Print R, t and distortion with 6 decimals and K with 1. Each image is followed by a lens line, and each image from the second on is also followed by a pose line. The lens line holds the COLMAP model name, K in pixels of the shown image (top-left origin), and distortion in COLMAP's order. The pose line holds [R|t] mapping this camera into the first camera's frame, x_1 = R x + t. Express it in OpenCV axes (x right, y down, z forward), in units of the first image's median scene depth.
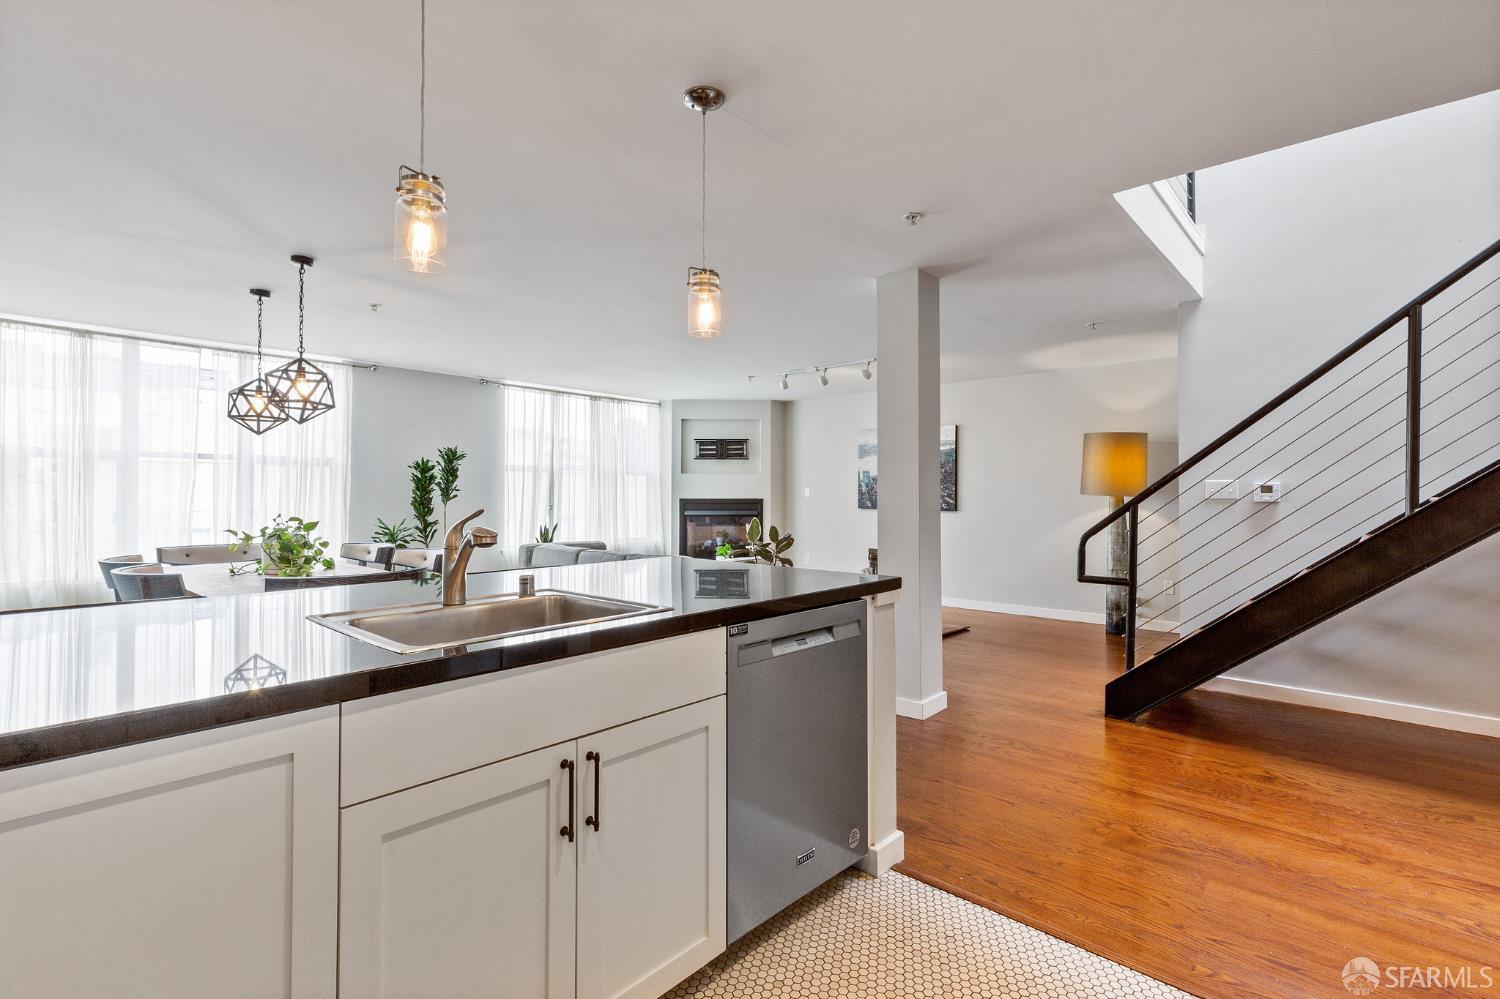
lens RADIAL K [[682.5, 0, 738.0], [0, 682.5, 497.3], [0, 0, 1]] dist [0.001934, 0.001743]
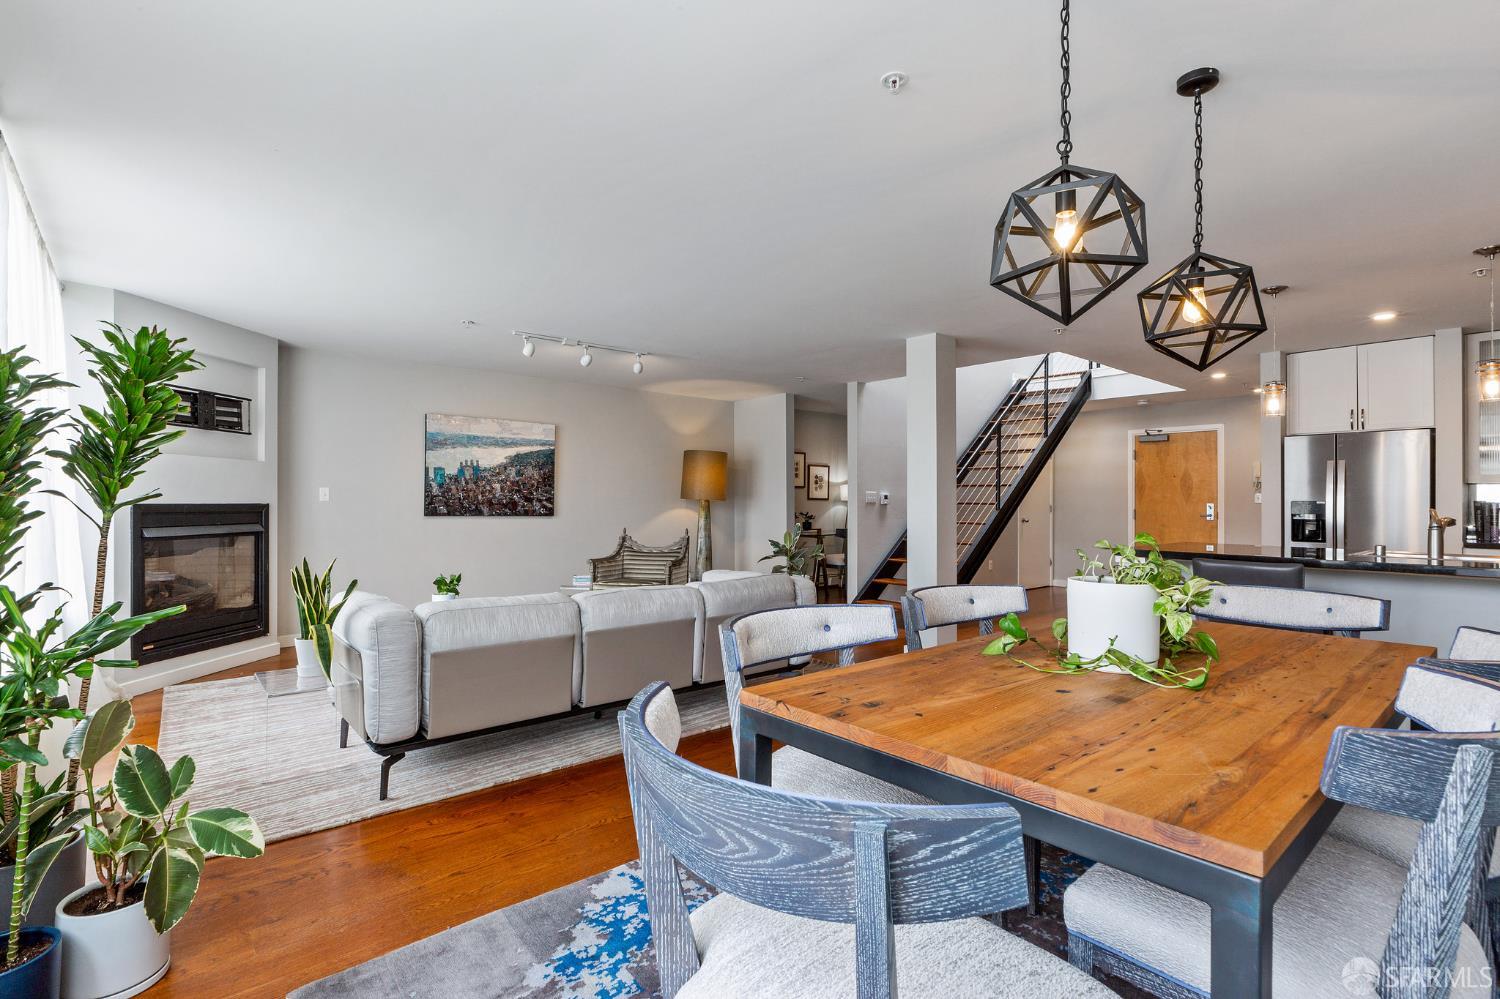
lens RADIAL K [[707.1, 0, 742.3], [0, 707.1, 498.8], [0, 0, 1]] dist [-0.005921, 0.001445]
pose [[0.124429, 0.003653, 0.992222, -0.593745], [-0.000571, 0.999993, -0.003610, -0.000431], [-0.992228, -0.000117, 0.124430, 0.602148]]
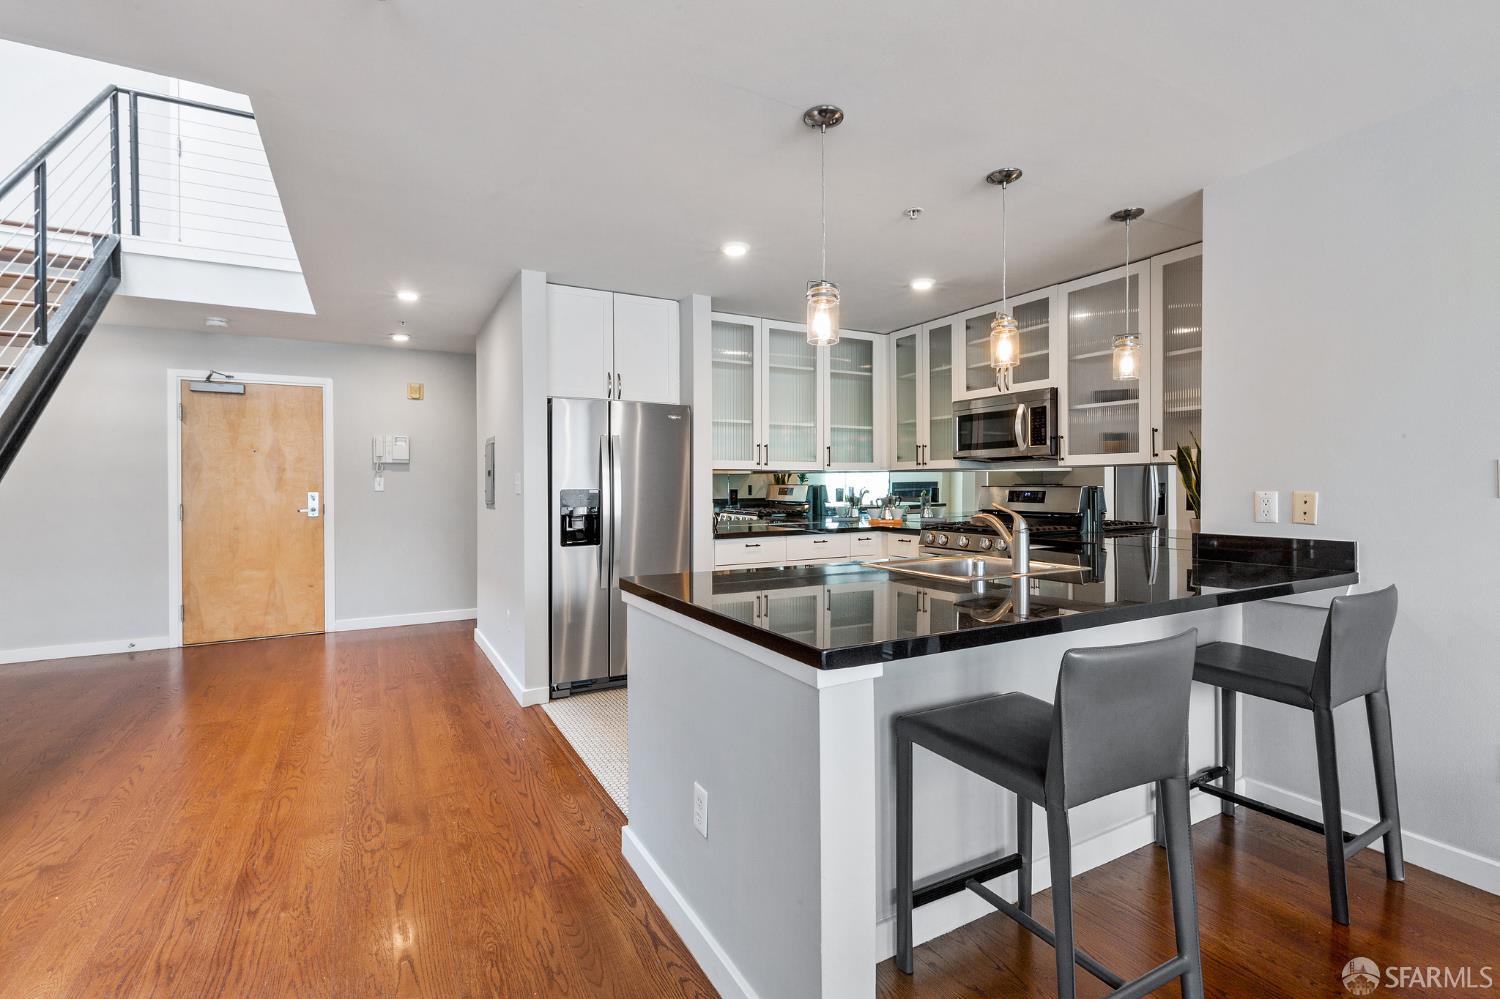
lens RADIAL K [[682.5, 0, 737.2], [0, 682.5, 487.5], [0, 0, 1]] dist [0.001934, 0.001743]
pose [[-0.945189, 0.002608, 0.326513, -0.074628], [0.005791, 0.999945, 0.008777, -0.006487], [-0.326473, 0.010187, -0.945152, 0.556196]]
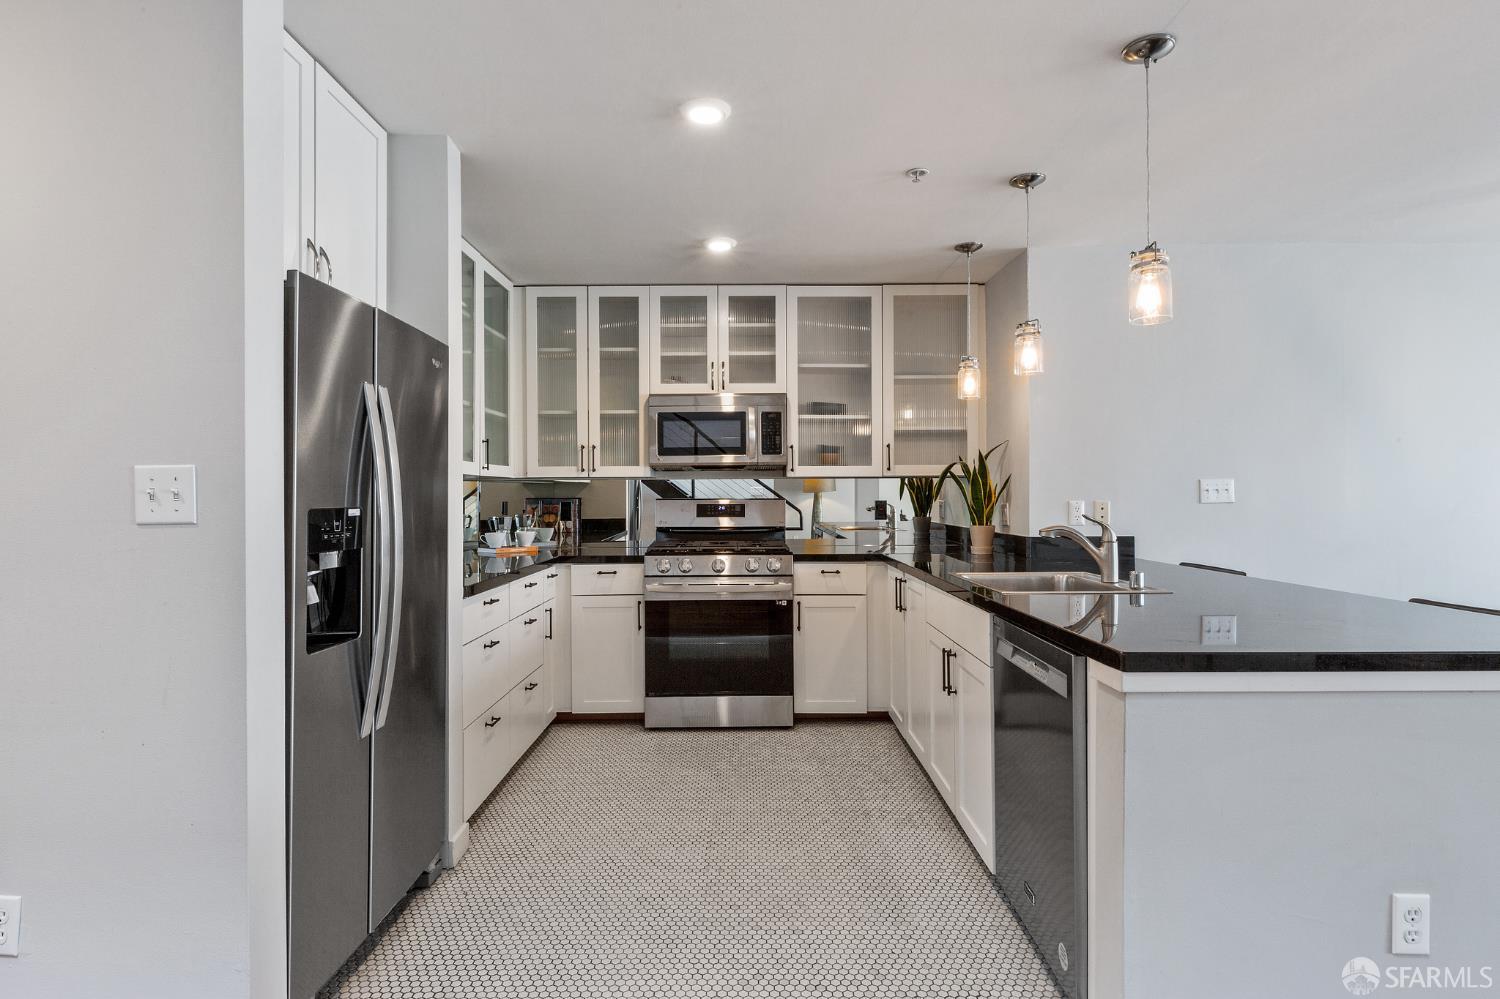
lens RADIAL K [[788.4, 0, 744.1], [0, 788.4, 484.0], [0, 0, 1]] dist [0.006286, -0.001126]
pose [[-0.736409, -0.005433, -0.676515, 0.274921], [0.002811, 0.999935, -0.011091, -0.005631], [0.676531, -0.010070, -0.736346, 0.378421]]
